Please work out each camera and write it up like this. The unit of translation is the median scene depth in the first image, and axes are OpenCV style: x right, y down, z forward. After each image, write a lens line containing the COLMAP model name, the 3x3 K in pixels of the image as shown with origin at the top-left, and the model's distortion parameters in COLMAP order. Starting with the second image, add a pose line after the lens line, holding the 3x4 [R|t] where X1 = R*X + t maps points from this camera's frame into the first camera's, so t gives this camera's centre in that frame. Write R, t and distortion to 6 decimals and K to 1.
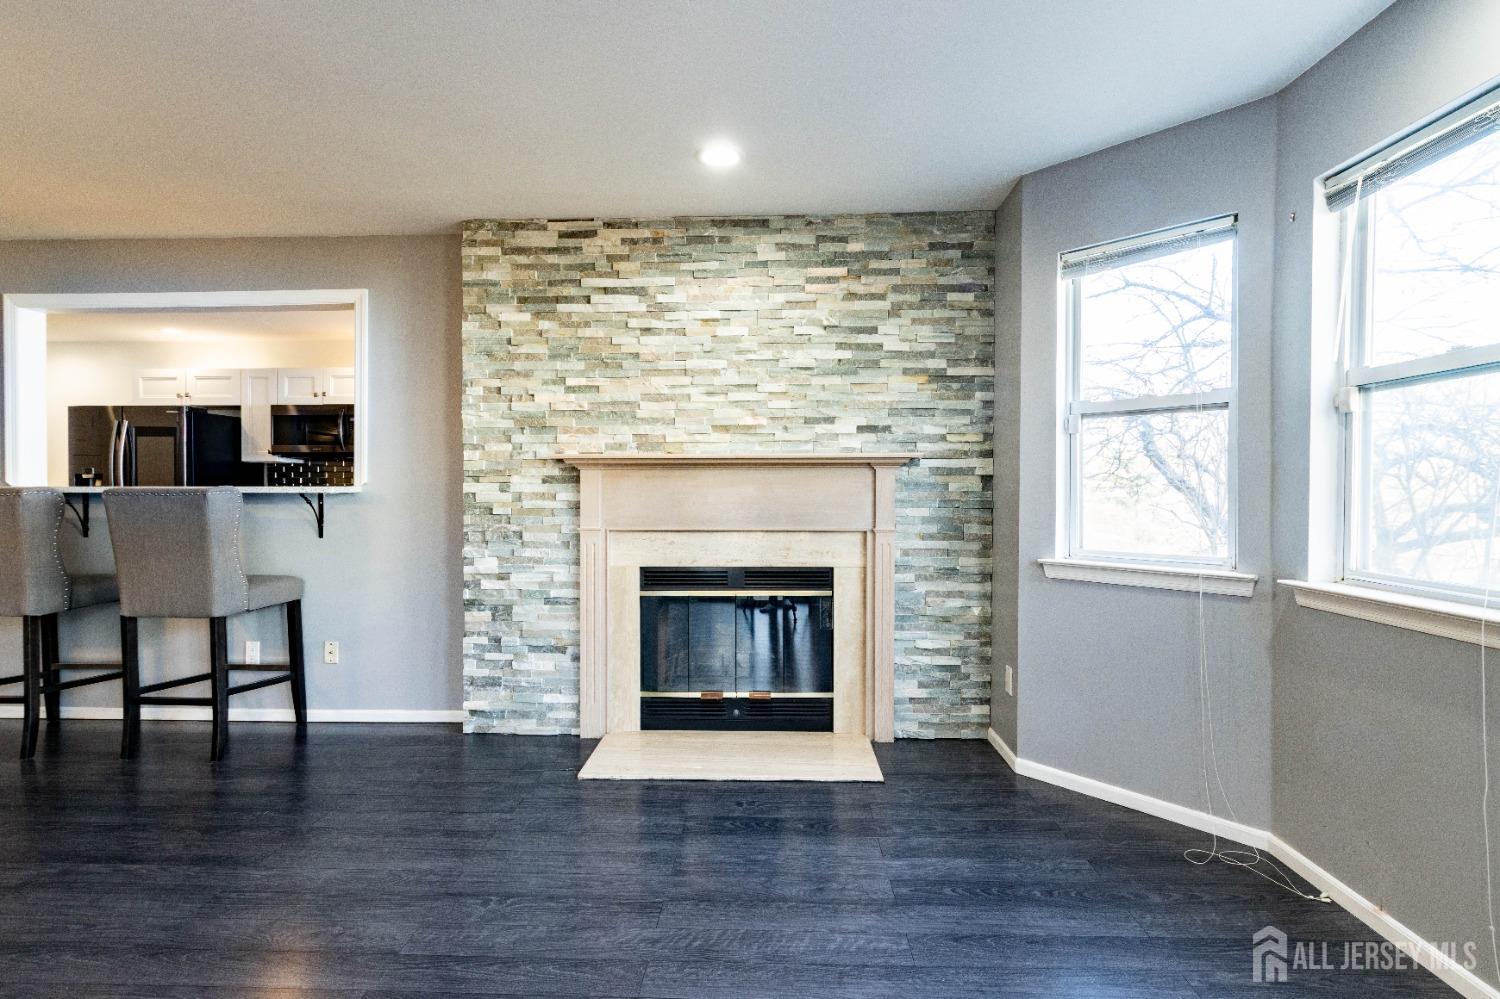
lens RADIAL K [[705.1, 0, 760.4], [0, 705.1, 501.0], [0, 0, 1]] dist [-0.005432, -0.000298]
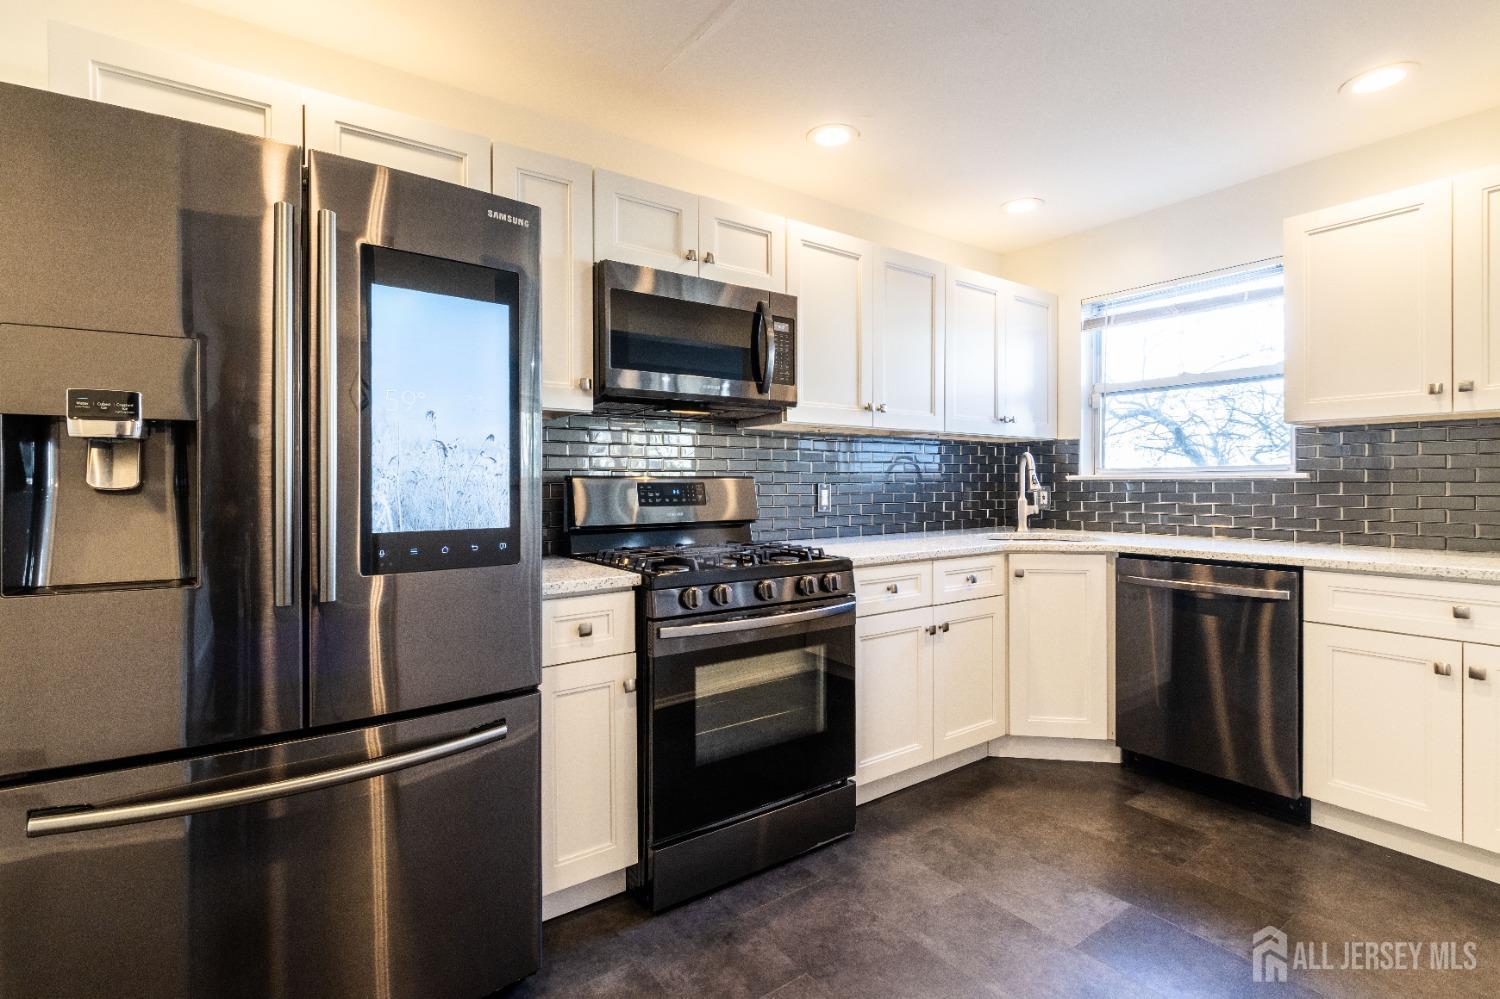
lens RADIAL K [[712.4, 0, 766.6], [0, 712.4, 486.1], [0, 0, 1]] dist [-0.002250, -0.000413]
pose [[0.785551, -0.009051, 0.618731, -1.472520], [0.015485, 0.999867, -0.005034, -0.020809], [-0.618603, 0.013535, 0.785587, 1.103688]]
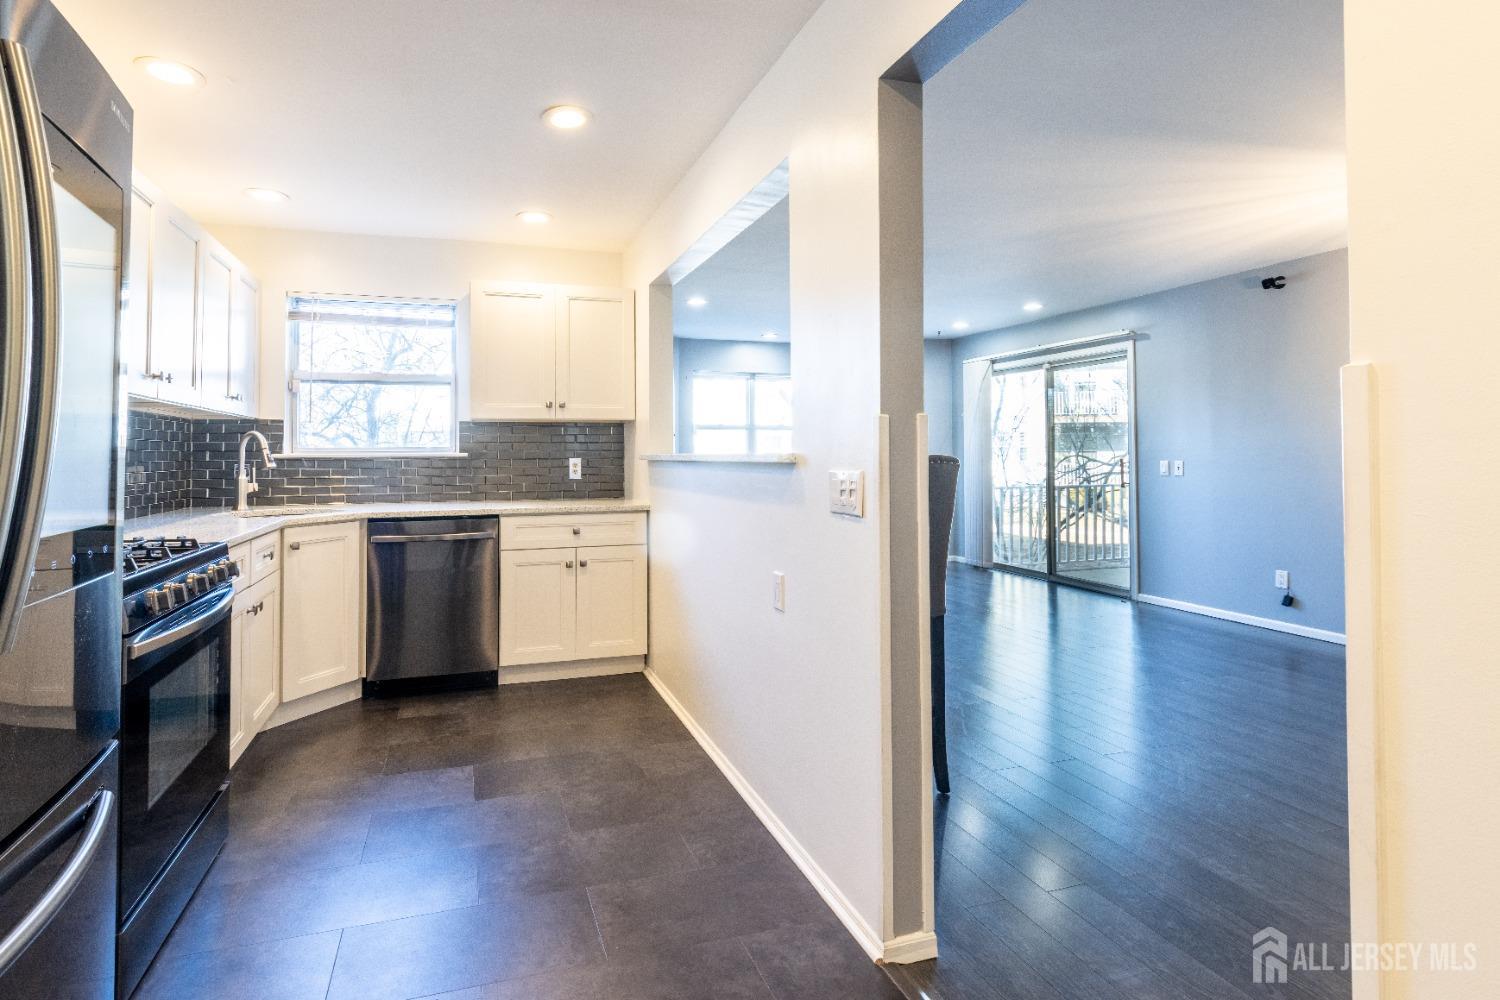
lens RADIAL K [[723.0, 0, 681.4], [0, 723.0, 438.4], [0, 0, 1]] dist [-0.002535, -0.000504]
pose [[-0.314389, 0.020596, 0.949071, -1.753347], [0.020622, 0.999677, -0.014863, -0.029968], [-0.949070, 0.014899, -0.314712, 1.420910]]
